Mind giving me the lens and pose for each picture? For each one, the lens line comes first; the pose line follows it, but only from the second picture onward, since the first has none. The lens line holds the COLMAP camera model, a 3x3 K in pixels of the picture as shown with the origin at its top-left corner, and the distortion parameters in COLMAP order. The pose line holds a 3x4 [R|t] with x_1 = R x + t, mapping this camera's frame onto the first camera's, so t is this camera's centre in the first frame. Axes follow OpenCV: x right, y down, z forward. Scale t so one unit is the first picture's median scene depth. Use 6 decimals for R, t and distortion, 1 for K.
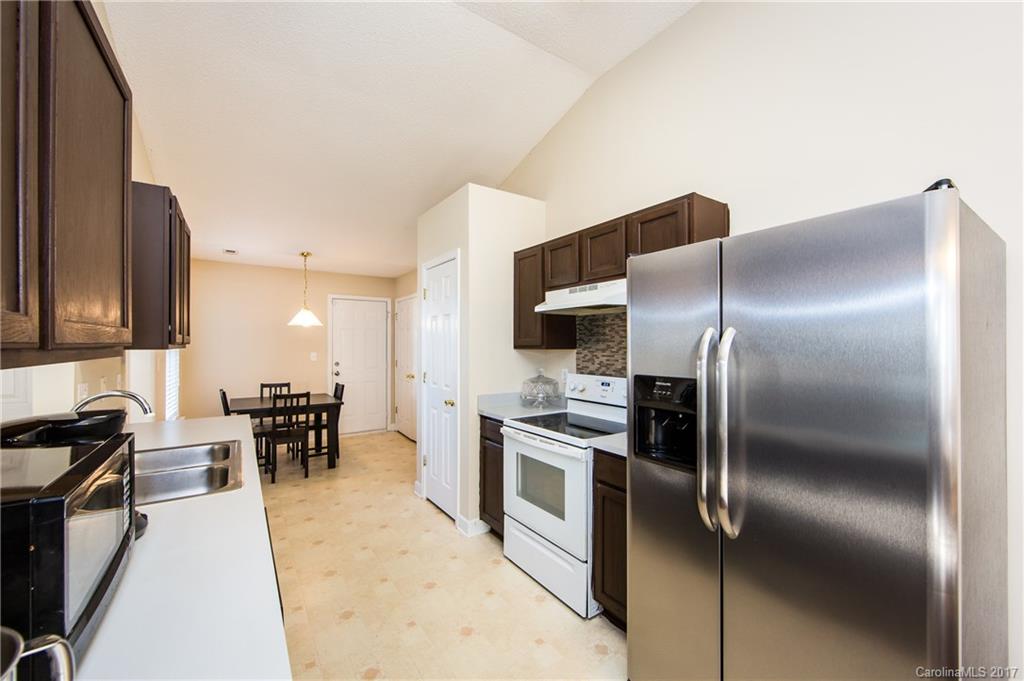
lens RADIAL K [[407.5, 0, 511.8], [0, 407.5, 343.3], [0, 0, 1]] dist [-0.001599, -0.000721]
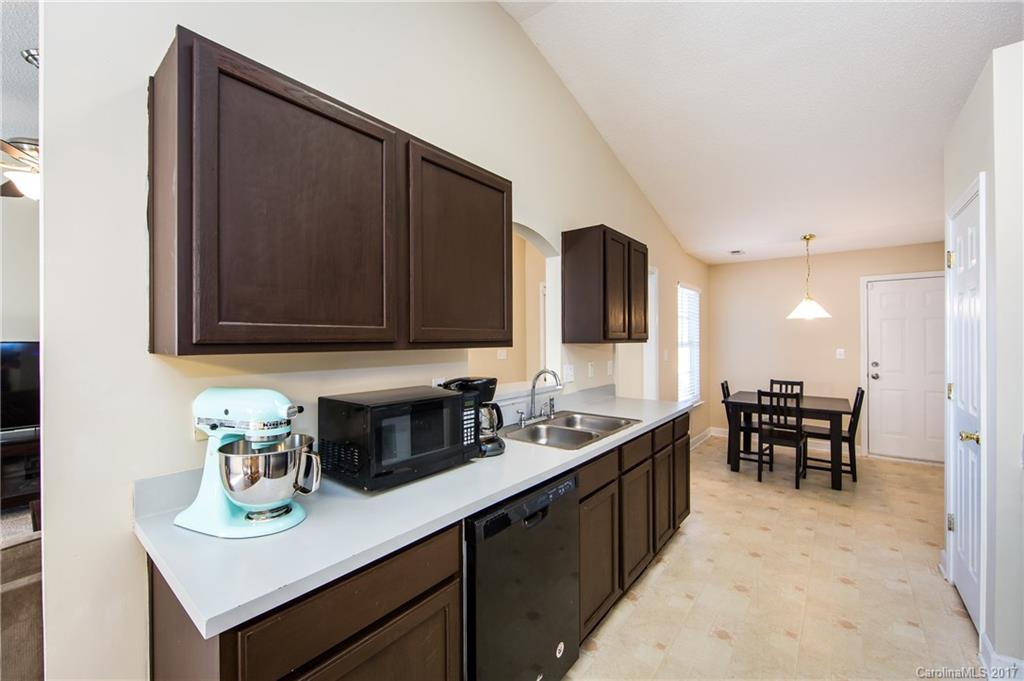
lens RADIAL K [[407.5, 0, 513.0], [0, 407.5, 341.0], [0, 0, 1]] dist [-0.001599, -0.000721]
pose [[0.286132, 0.000738, -0.958190, 0.150291], [0.004396, 0.999988, 0.002083, 0.001391], [0.958180, -0.004808, 0.286126, 0.130198]]
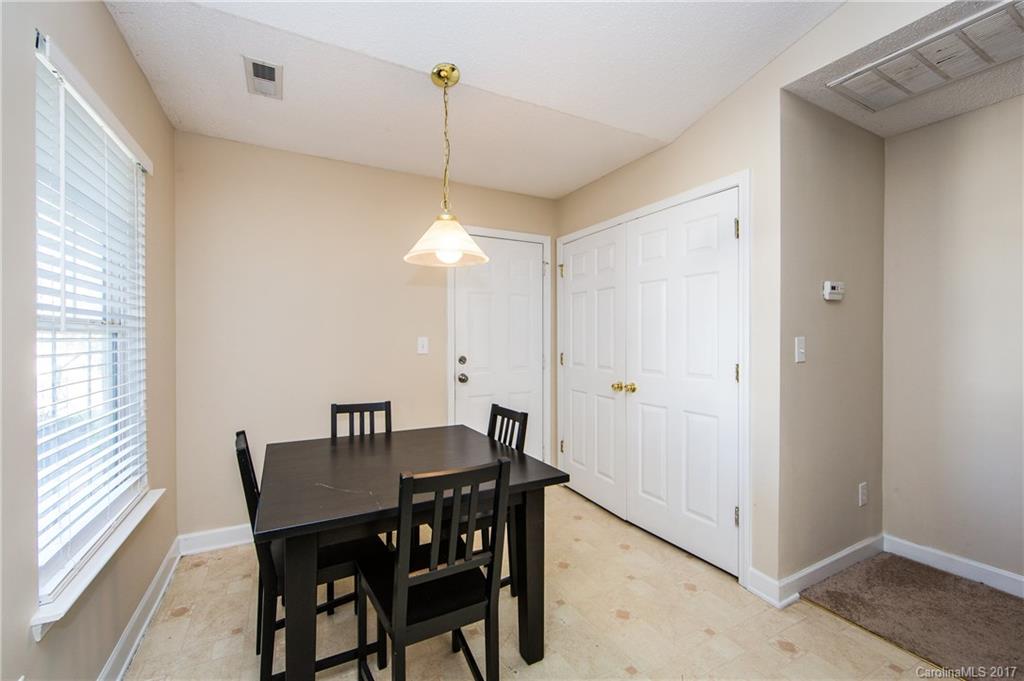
lens RADIAL K [[407.5, 0, 486.4], [0, 407.5, 337.4], [0, 0, 1]] dist [-0.001599, -0.000721]
pose [[0.990157, -0.000938, -0.139959, -0.400031], [0.001749, 0.999982, 0.005672, 0.023599], [0.139952, -0.005861, 0.990141, 0.603854]]
